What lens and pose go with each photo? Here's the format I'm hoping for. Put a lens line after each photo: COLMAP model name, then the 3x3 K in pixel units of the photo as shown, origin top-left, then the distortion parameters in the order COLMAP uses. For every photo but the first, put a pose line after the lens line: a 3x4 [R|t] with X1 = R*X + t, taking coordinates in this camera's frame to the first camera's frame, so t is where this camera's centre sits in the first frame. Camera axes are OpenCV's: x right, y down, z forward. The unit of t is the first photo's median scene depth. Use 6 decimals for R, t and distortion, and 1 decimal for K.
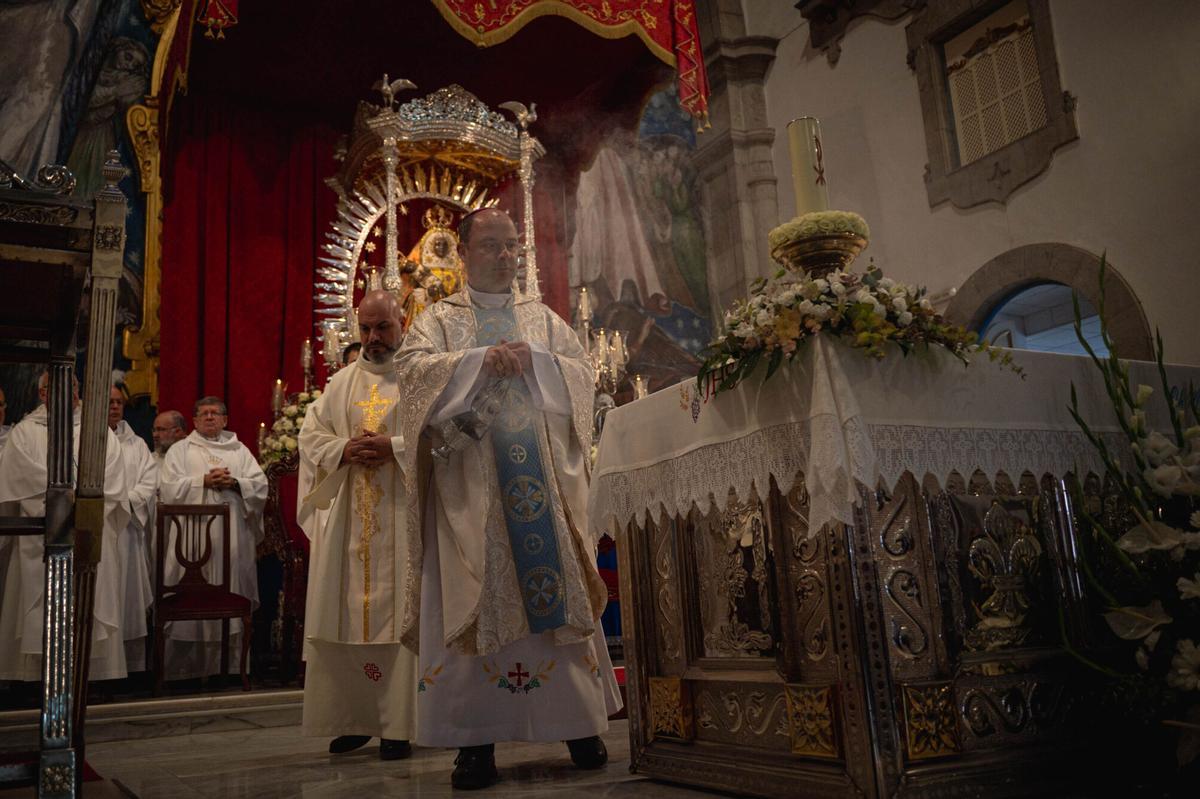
lens RADIAL K [[1066.4, 0, 536.3], [0, 1066.4, 358.7], [0, 0, 1]] dist [0.002084, -0.002568]
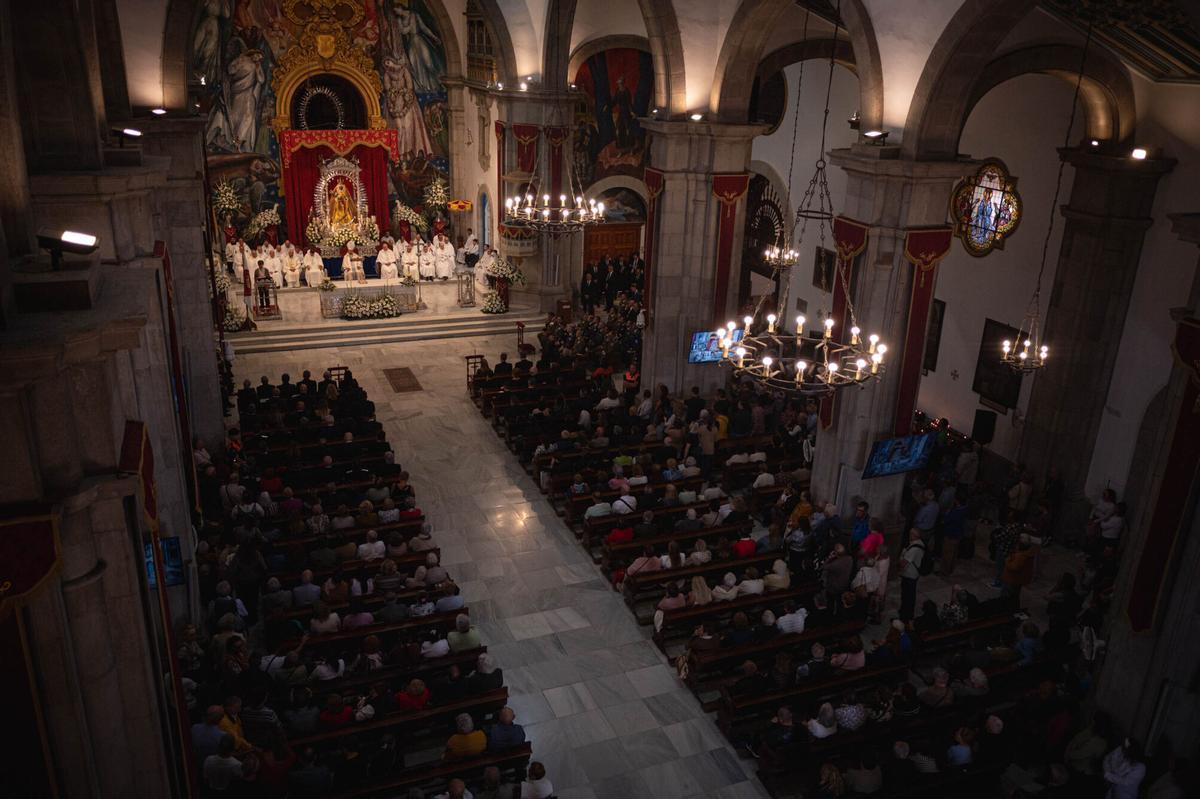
lens RADIAL K [[950.4, 0, 600.0], [0, 950.4, 399.5], [0, 0, 1]] dist [0.004920, 0.005490]
pose [[0.992282, 0.113972, -0.048854, 1.134849], [-0.065268, 0.815034, 0.575725, -1.534358], [0.105434, -0.568093, 0.816183, -2.375355]]
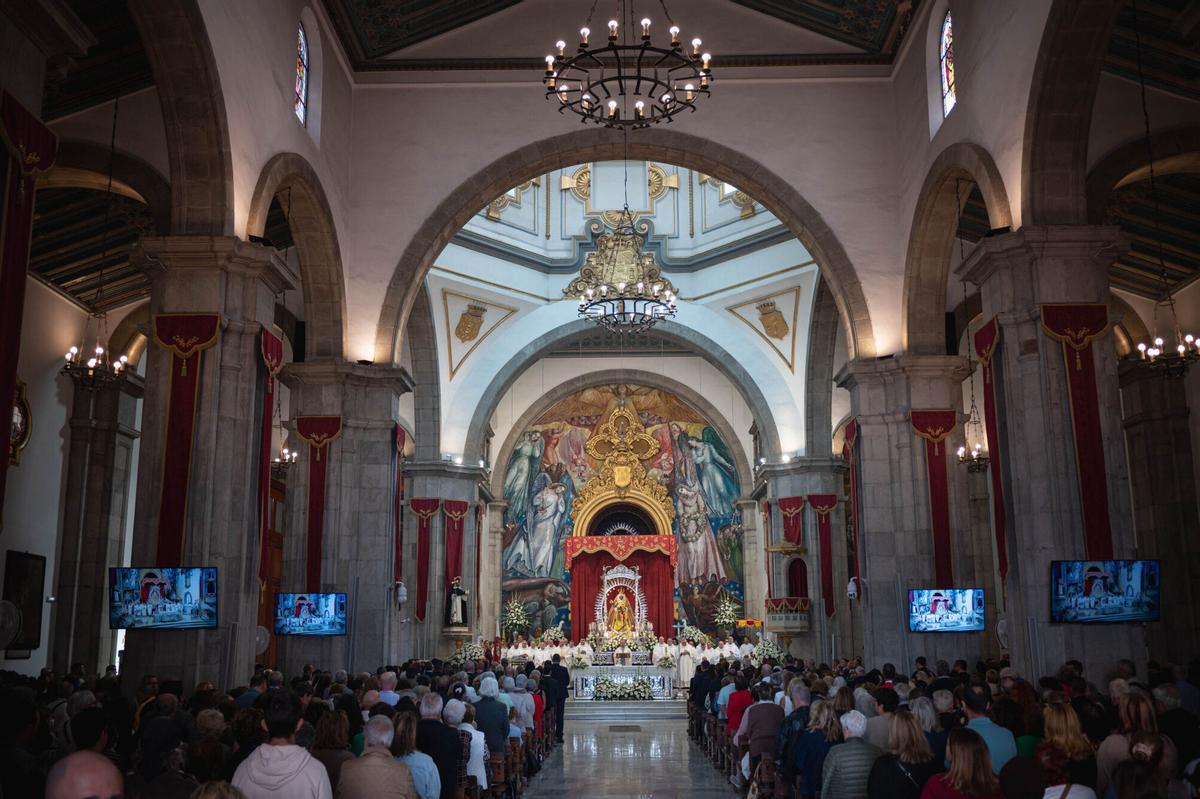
lens RADIAL K [[1055.4, 0, 600.5], [0, 1055.4, 453.5], [0, 0, 1]] dist [-0.002869, -0.001418]
pose [[0.883920, -0.037486, -0.466133, 1.648810], [0.075131, 0.995217, 0.062435, -0.846672], [0.461563, -0.090209, 0.882509, -2.505579]]
